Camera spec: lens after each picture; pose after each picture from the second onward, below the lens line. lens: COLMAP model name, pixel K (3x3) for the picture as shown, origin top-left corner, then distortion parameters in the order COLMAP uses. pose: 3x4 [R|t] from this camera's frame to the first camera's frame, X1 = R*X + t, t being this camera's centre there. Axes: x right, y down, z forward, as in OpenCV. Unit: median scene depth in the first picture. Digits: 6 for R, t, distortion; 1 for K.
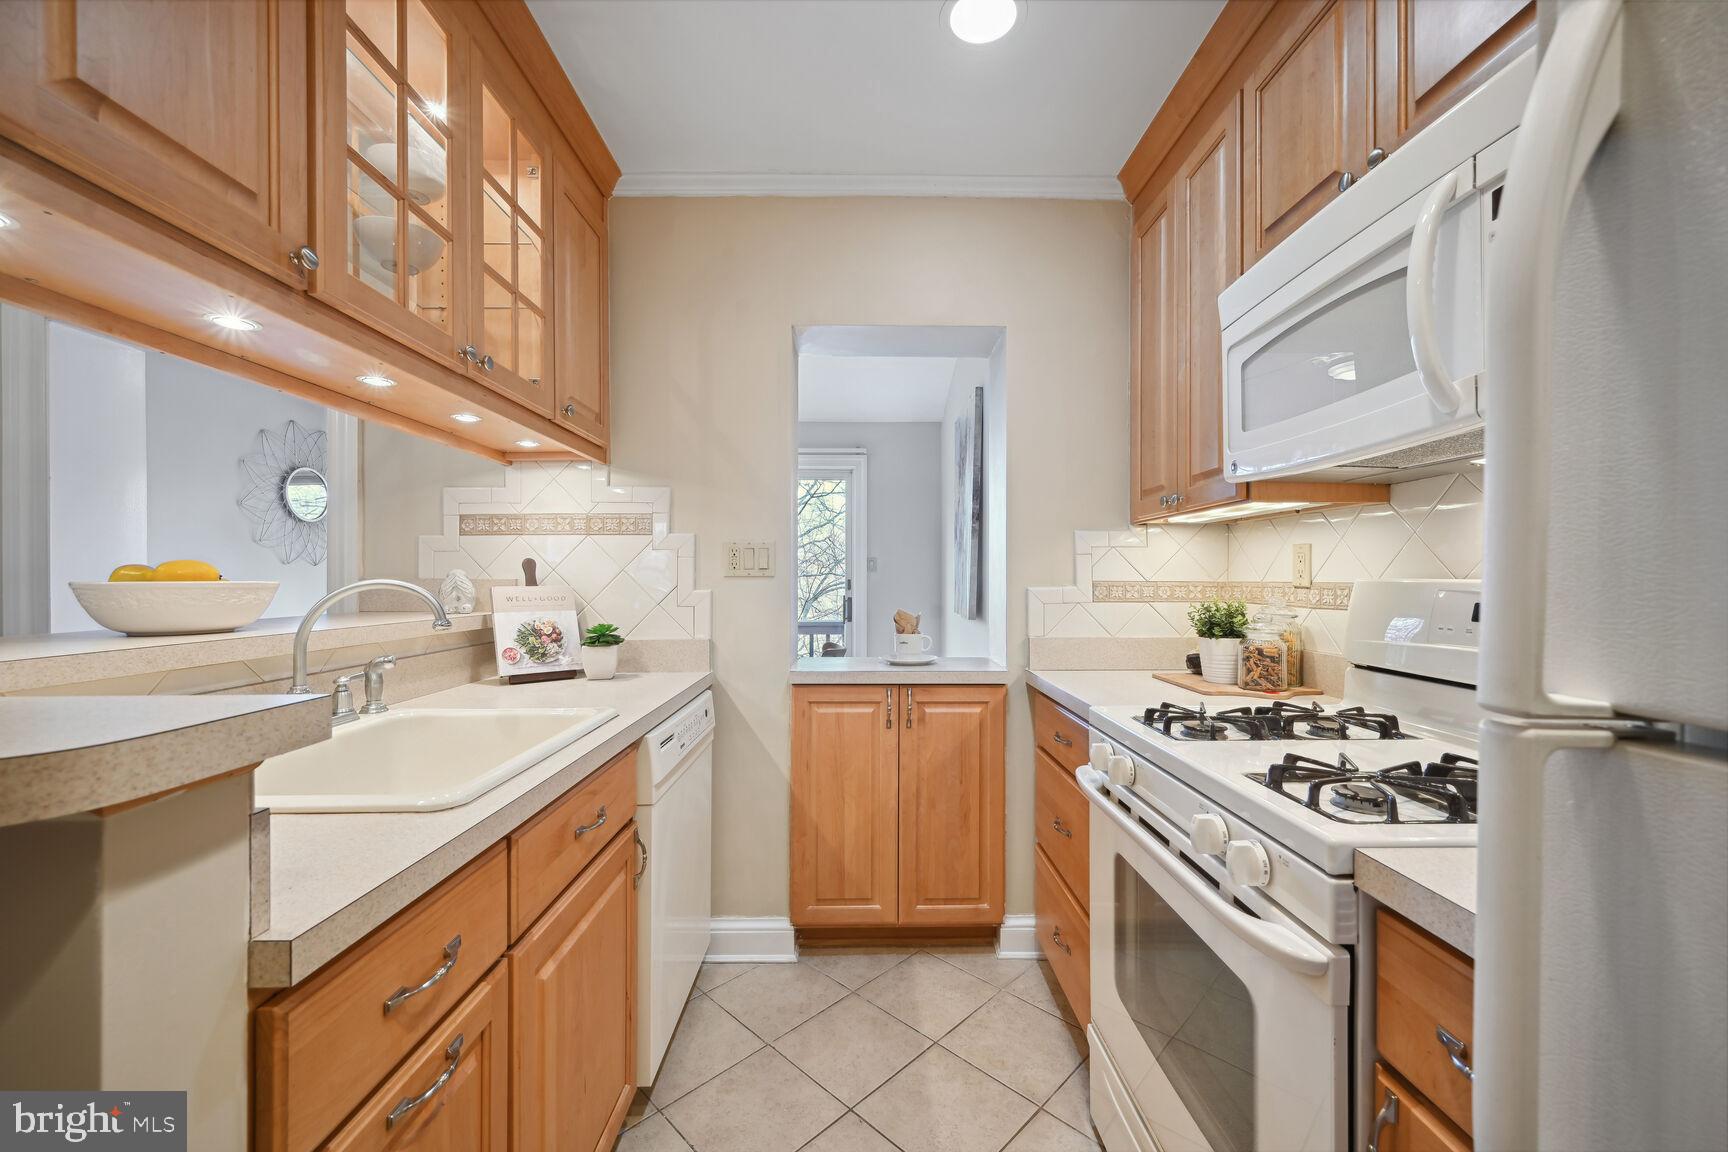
lens RADIAL K [[695.9, 0, 870.1], [0, 695.9, 580.8], [0, 0, 1]] dist [0.000666, -0.000038]
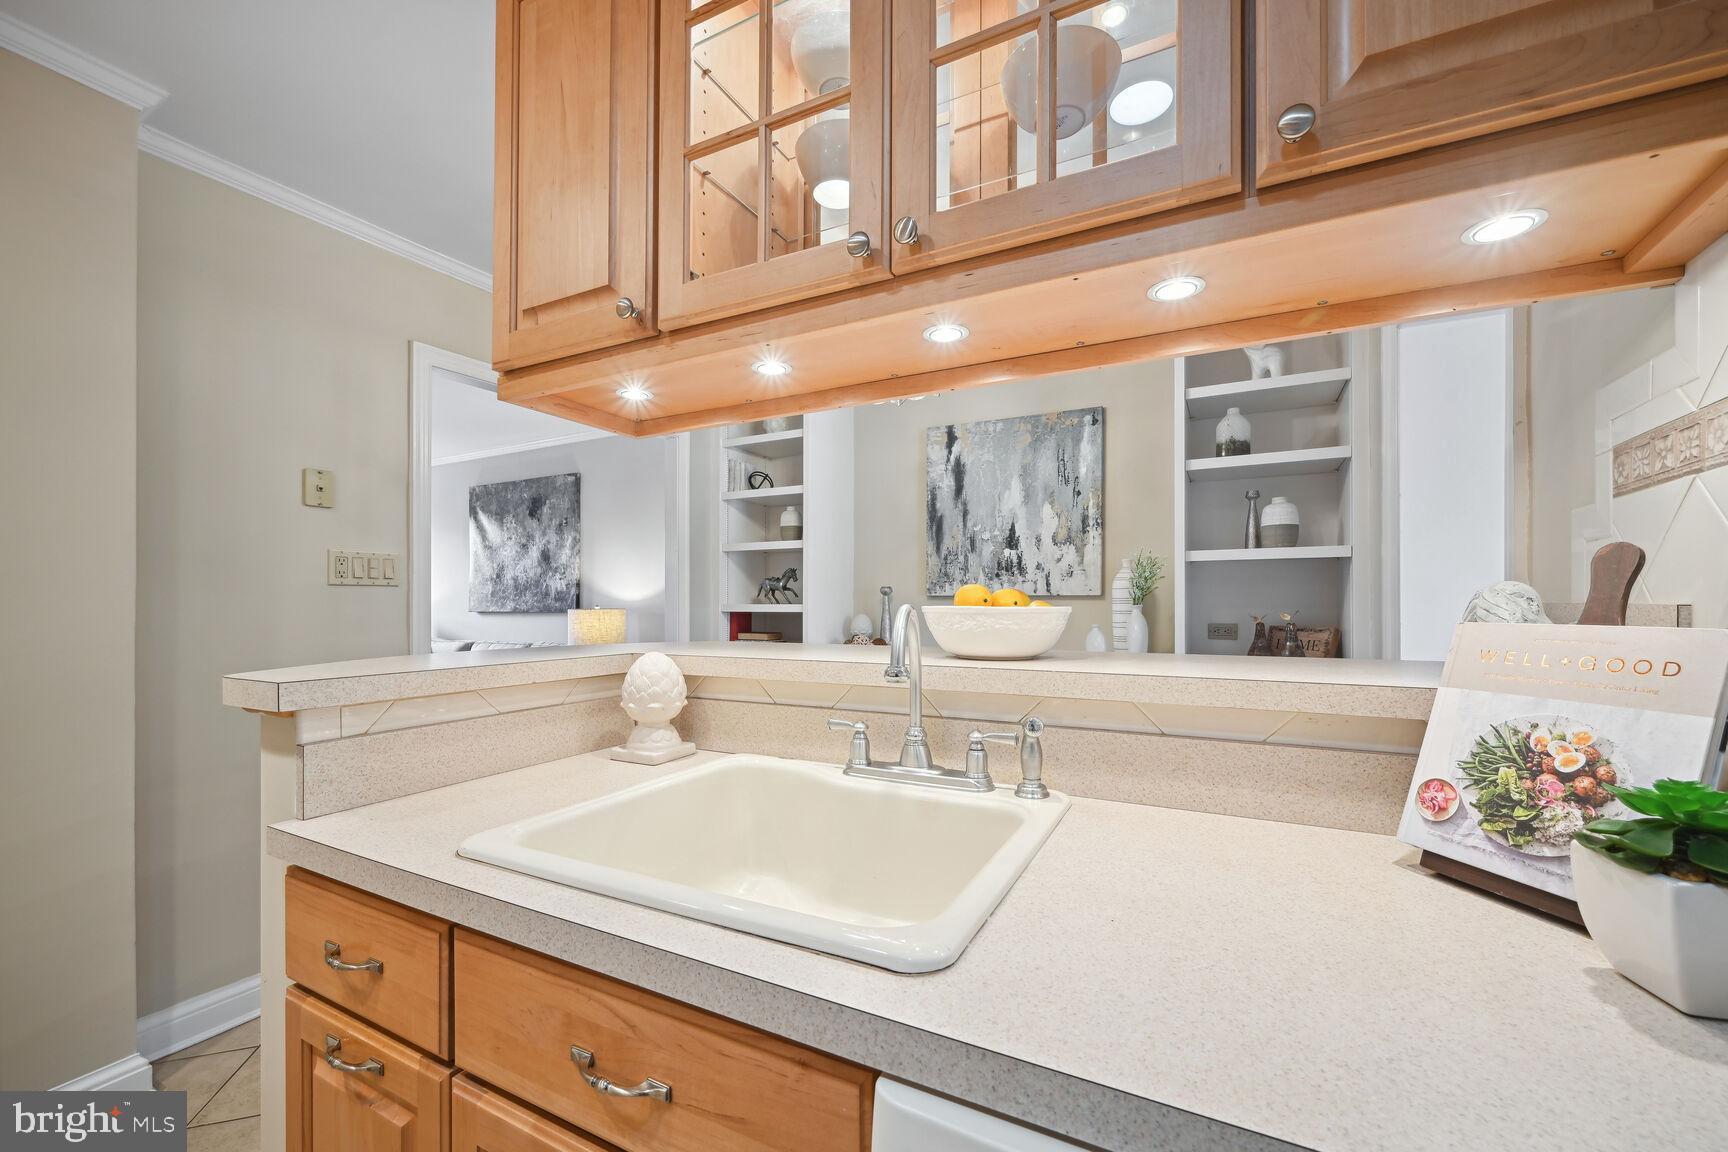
lens RADIAL K [[695.9, 0, 848.9], [0, 695.9, 594.9], [0, 0, 1]] dist [0.000666, -0.000038]
pose [[-0.481601, -0.009436, -0.876340, -0.015559], [-0.001325, 0.999949, -0.010039, -0.002747], [0.876390, -0.003674, -0.481589, 0.889349]]
